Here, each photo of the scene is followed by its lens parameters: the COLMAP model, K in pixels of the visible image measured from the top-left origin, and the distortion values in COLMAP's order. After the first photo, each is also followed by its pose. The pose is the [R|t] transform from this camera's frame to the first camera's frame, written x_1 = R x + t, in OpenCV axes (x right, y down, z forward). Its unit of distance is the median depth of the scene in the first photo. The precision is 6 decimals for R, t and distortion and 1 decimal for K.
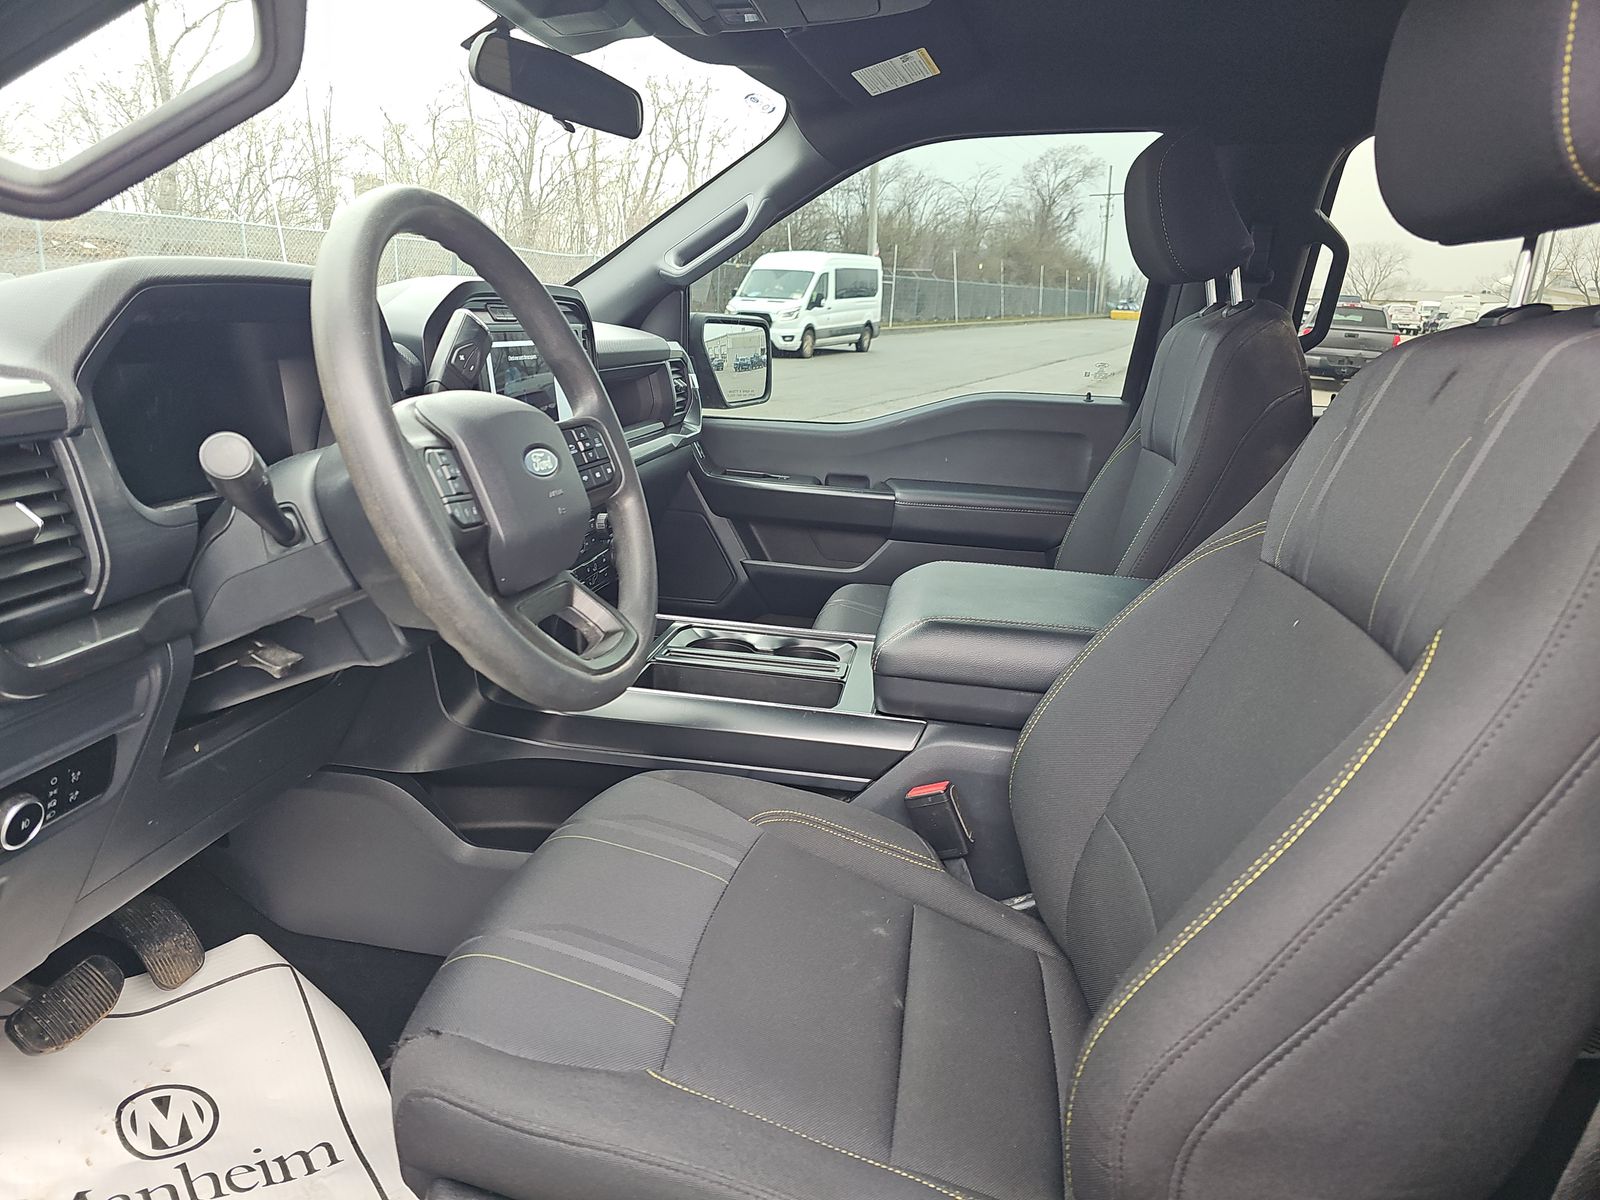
lens RADIAL K [[1057.4, 0, 782.5], [0, 1057.4, 597.9], [0, 0, 1]] dist [0.075204, -0.080002]
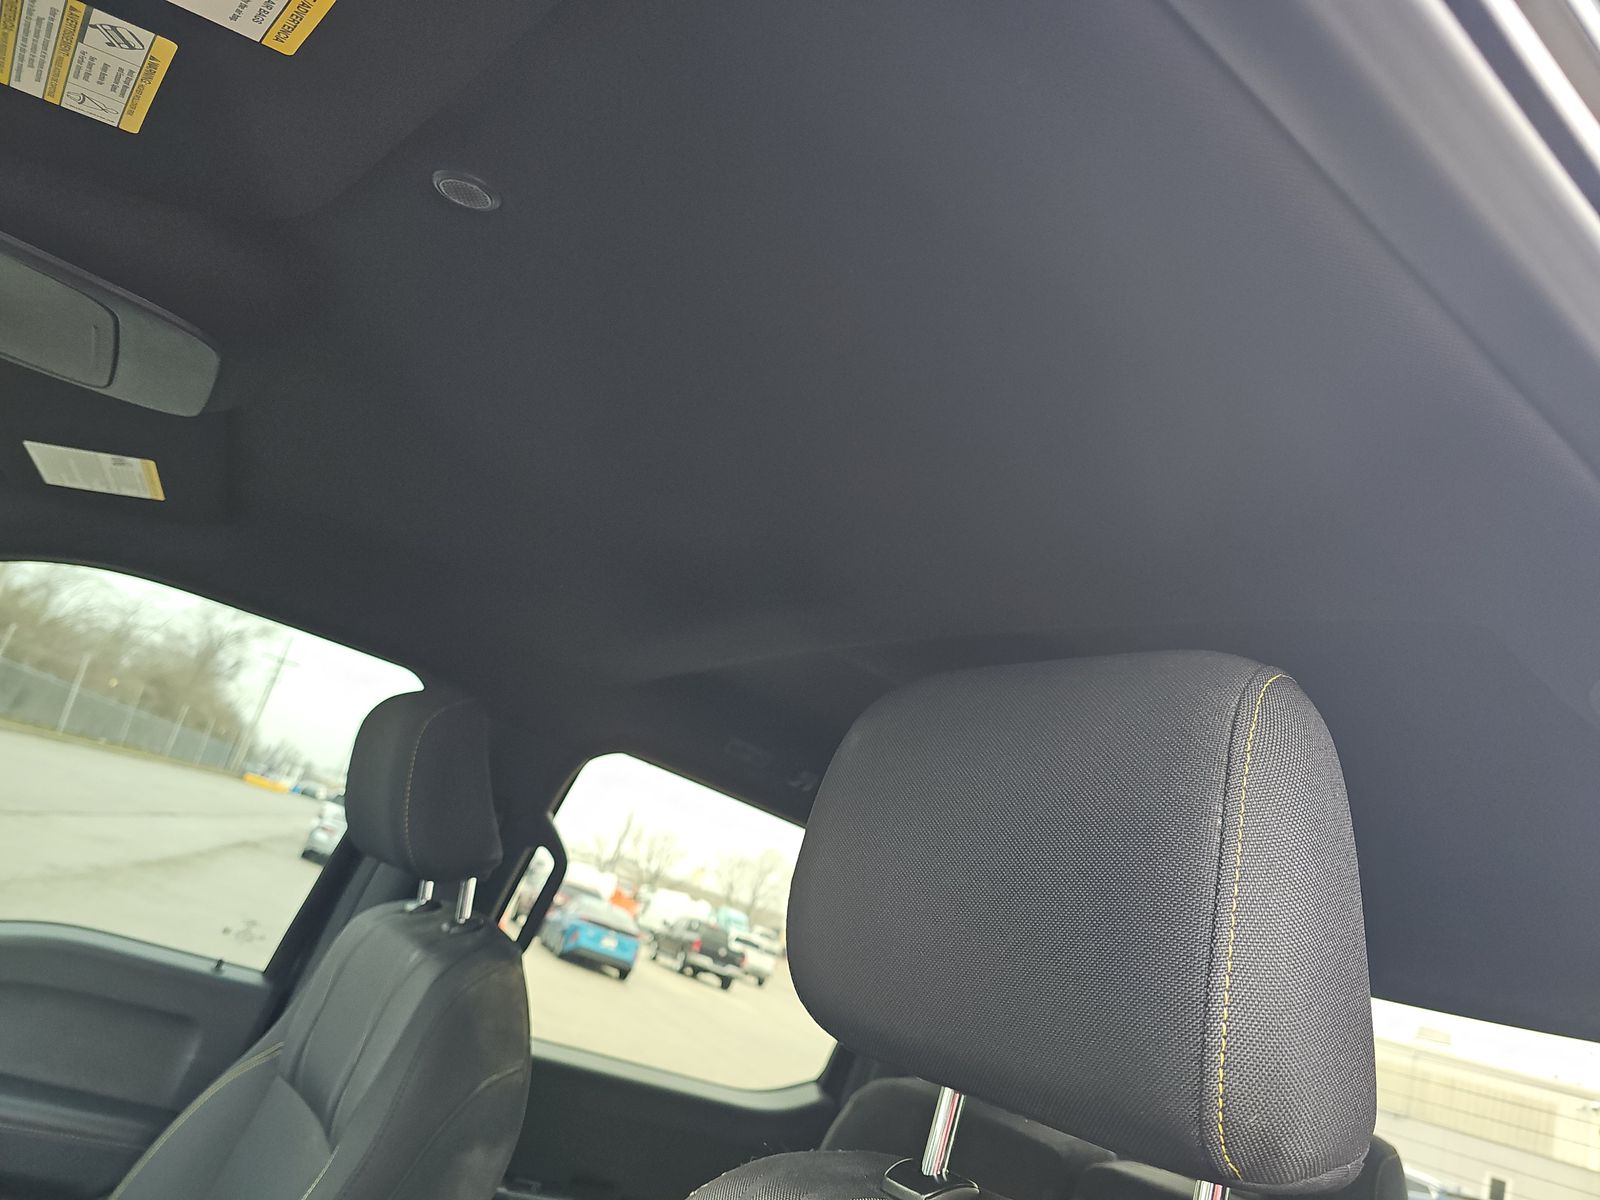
lens RADIAL K [[1057.4, 0, 782.5], [0, 1057.4, 597.9], [0, 0, 1]] dist [0.075204, -0.080002]
pose [[0.693777, 0.384024, 0.609260, 0.001410], [-0.082812, 0.882899, -0.462202, -0.008544], [-0.715413, 0.270211, 0.644337, 0.016587]]
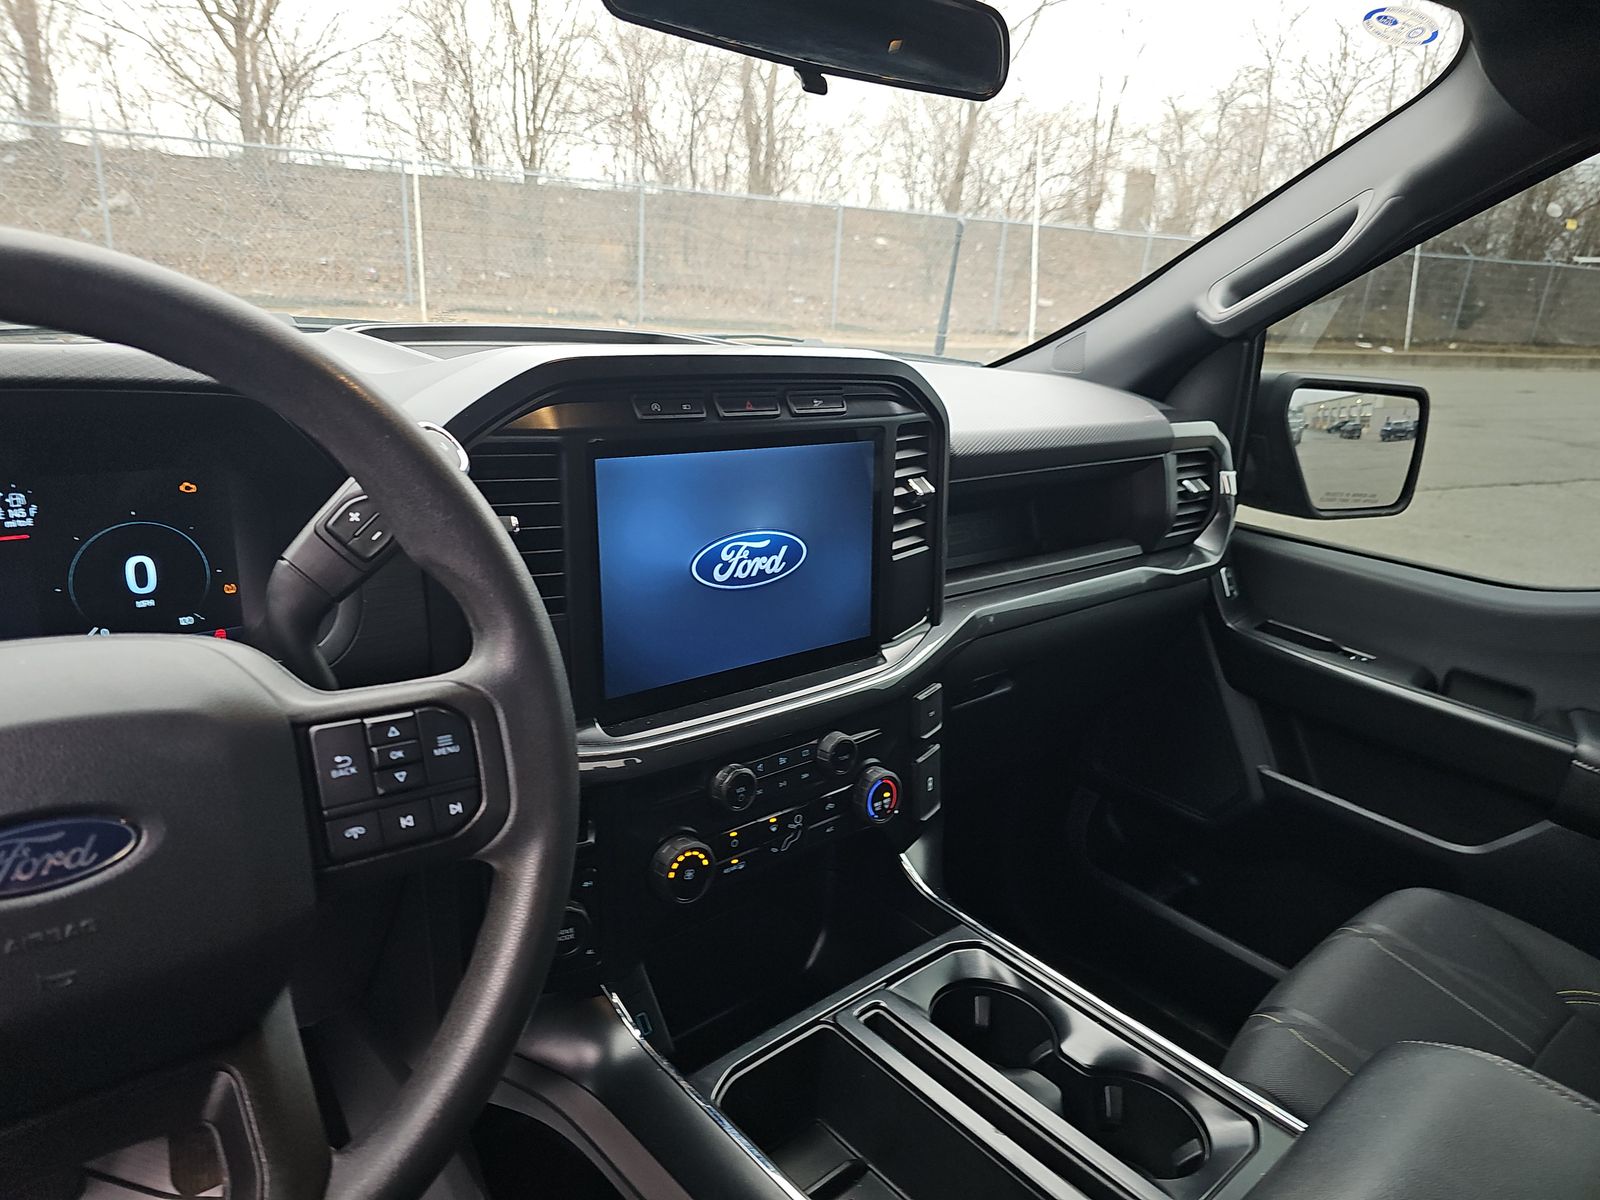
lens RADIAL K [[1057.4, 0, 782.5], [0, 1057.4, 597.9], [0, 0, 1]] dist [0.075204, -0.080002]
pose [[0.785364, 0.208503, -0.582864, 0.132986], [-0.205171, 0.976023, 0.072693, -0.182094], [0.584045, 0.062496, 0.809312, 0.466698]]
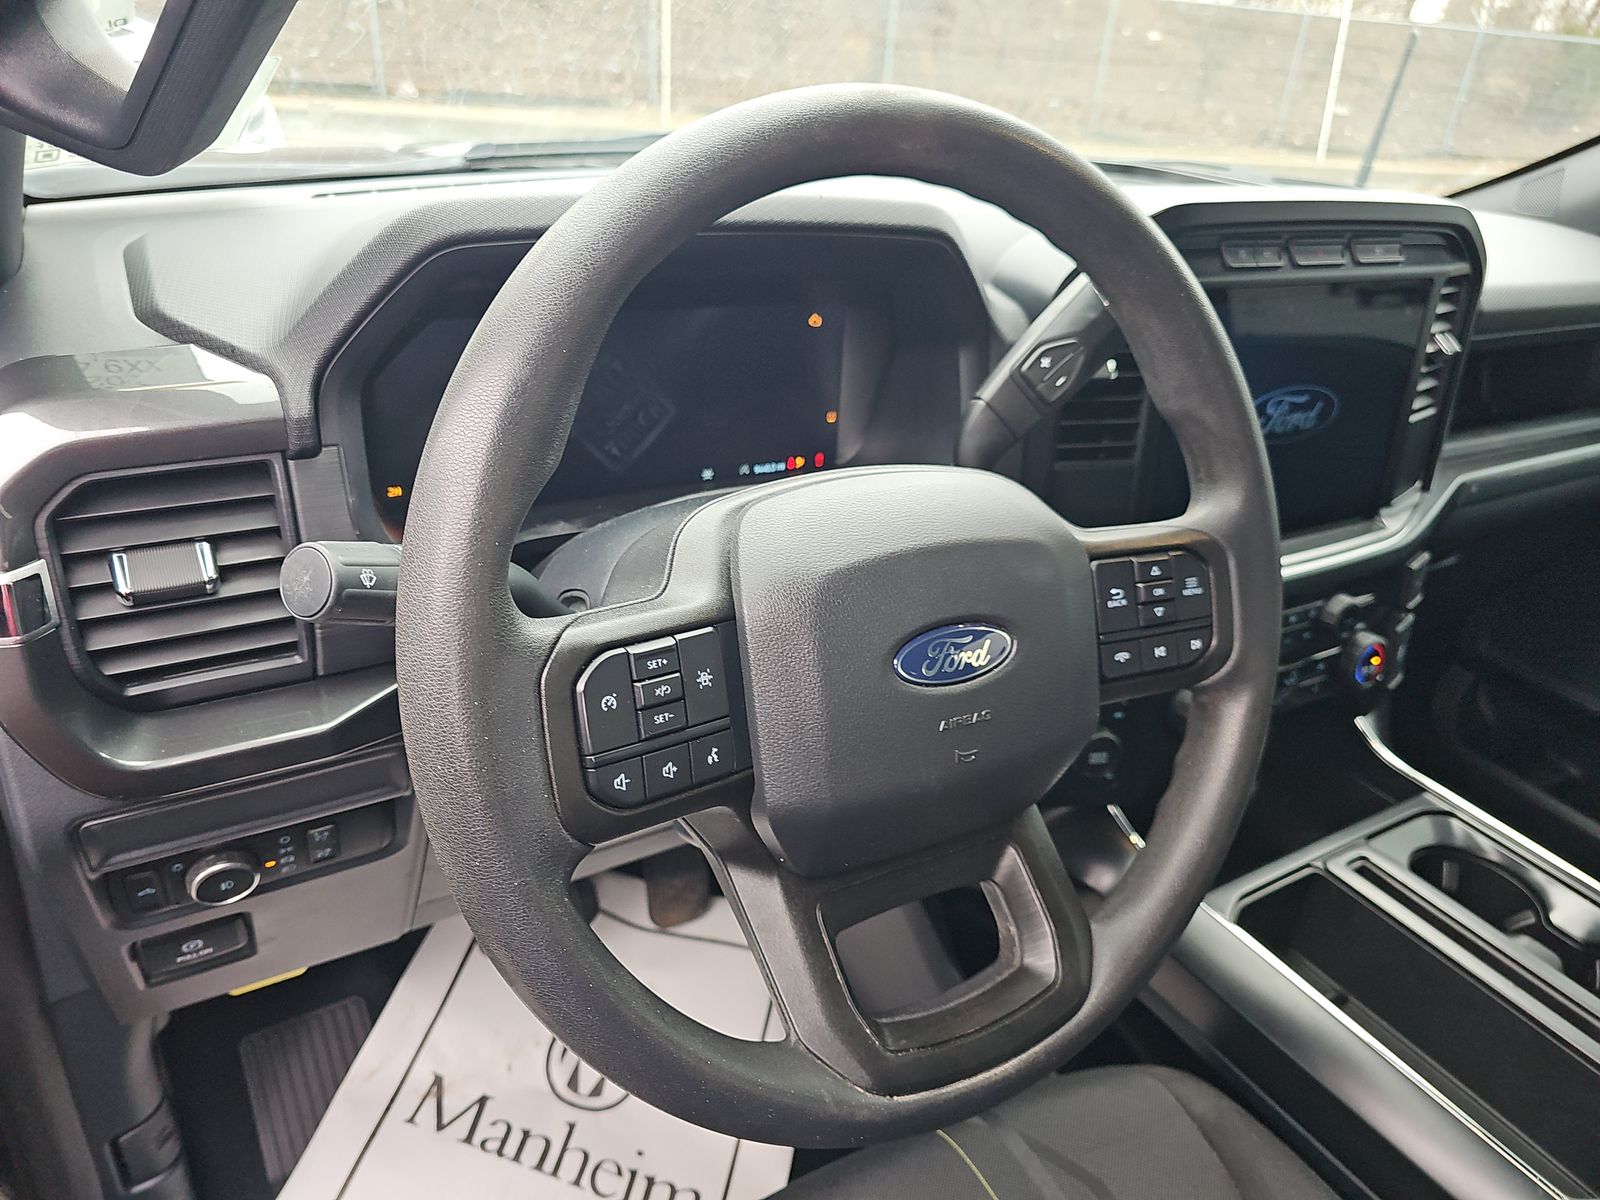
lens RADIAL K [[1078.8, 0, 800.0], [0, 1078.8, 600.0], [0, 0, 1]] dist [0.005541, -0.002075]
pose [[0.652494, 0.364080, -0.664604, 0.032791], [-0.249637, 0.931341, 0.265115, -0.153618], [0.715495, -0.007076, 0.698582, 0.335069]]
